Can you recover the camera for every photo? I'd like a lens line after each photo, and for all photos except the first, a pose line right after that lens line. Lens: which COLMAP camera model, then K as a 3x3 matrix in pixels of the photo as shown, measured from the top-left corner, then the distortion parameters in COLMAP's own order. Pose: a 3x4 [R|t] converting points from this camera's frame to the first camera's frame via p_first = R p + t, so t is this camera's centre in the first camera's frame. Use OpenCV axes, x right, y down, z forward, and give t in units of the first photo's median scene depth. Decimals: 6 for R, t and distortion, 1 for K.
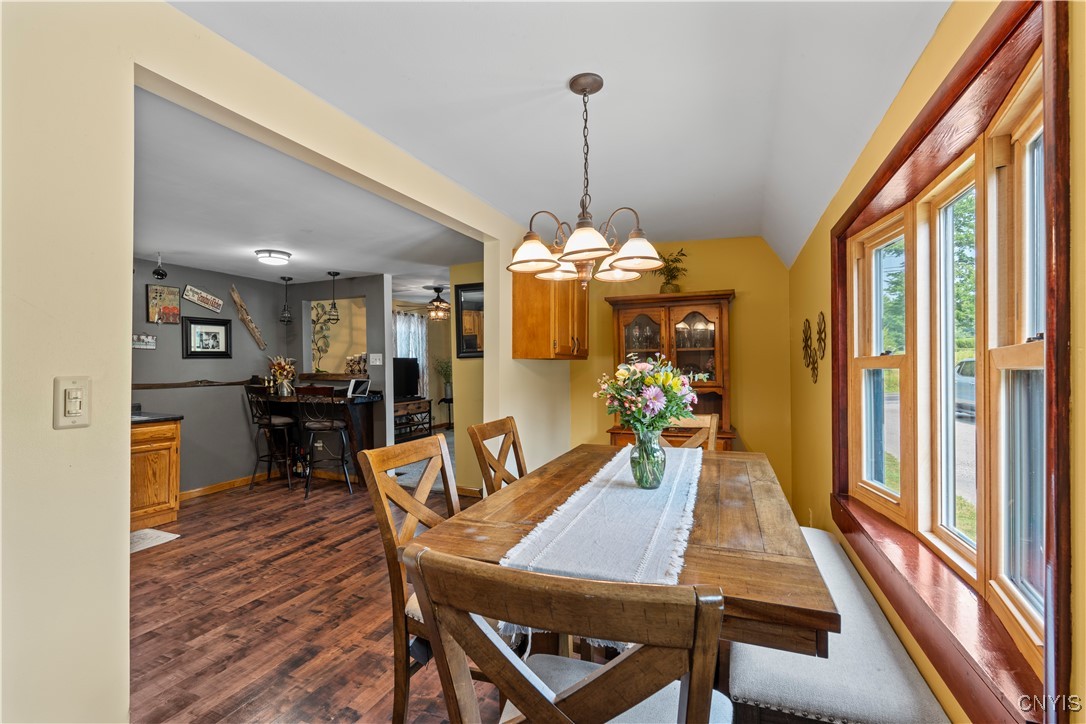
lens RADIAL K [[479.6, 0, 543.0], [0, 479.6, 362.0], [0, 0, 1]] dist [-0.002194, 0.000314]
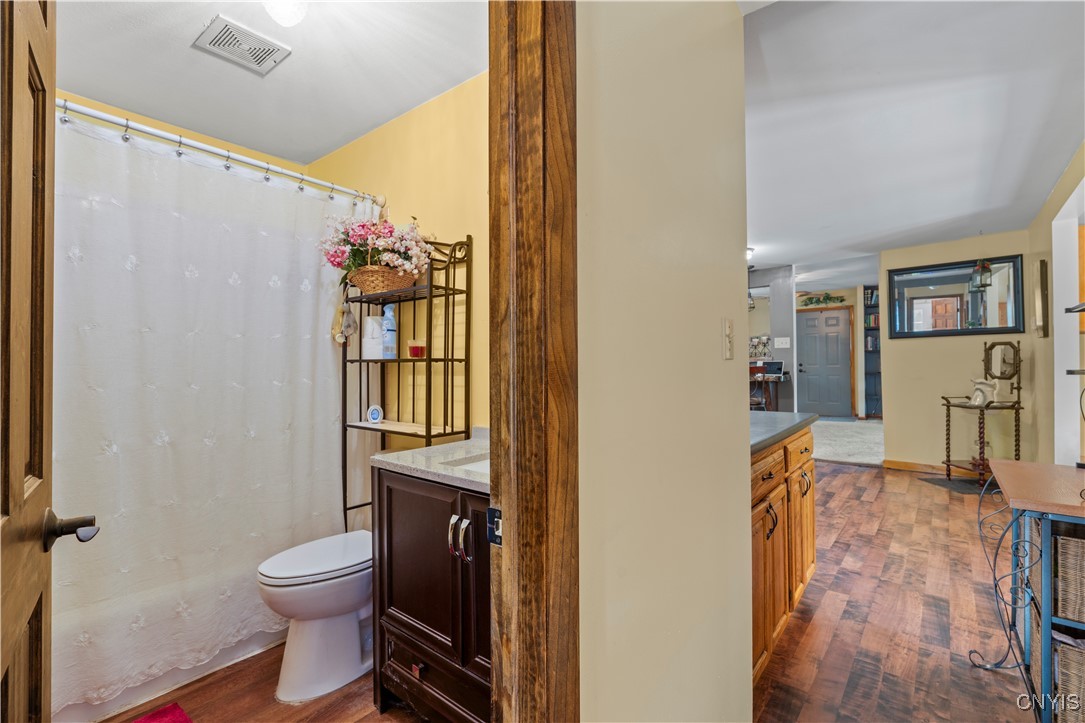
lens RADIAL K [[479.2, 0, 542.5], [0, 479.2, 361.5], [0, 0, 1]] dist [-0.002194, 0.000314]
pose [[0.955015, -0.008327, -0.296440, -0.636377], [0.009081, 0.999958, 0.001165, 0.035737], [0.296418, -0.003805, 0.955051, -0.253087]]
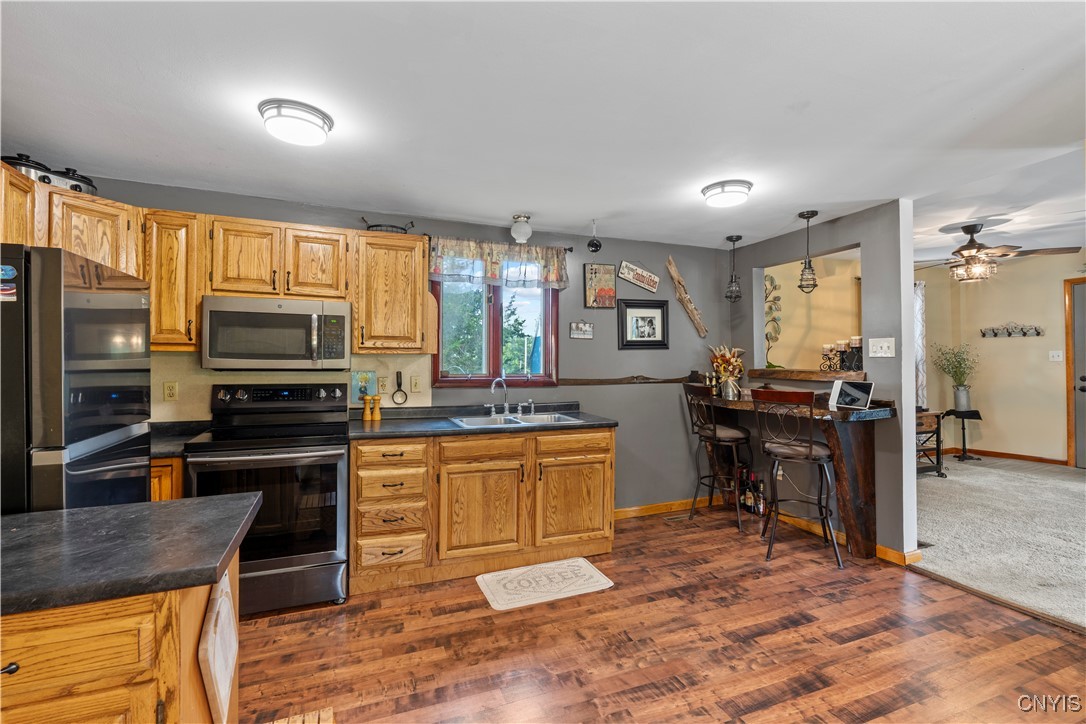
lens RADIAL K [[495.0, 0, 546.1], [0, 495.0, 360.7], [0, 0, 1]] dist [-0.002654, 0.000194]
pose [[0.695069, 0.003534, -0.718935, -0.228406], [0.003981, 0.999954, 0.008764, 0.004345], [0.718932, -0.008954, 0.695022, 0.322078]]
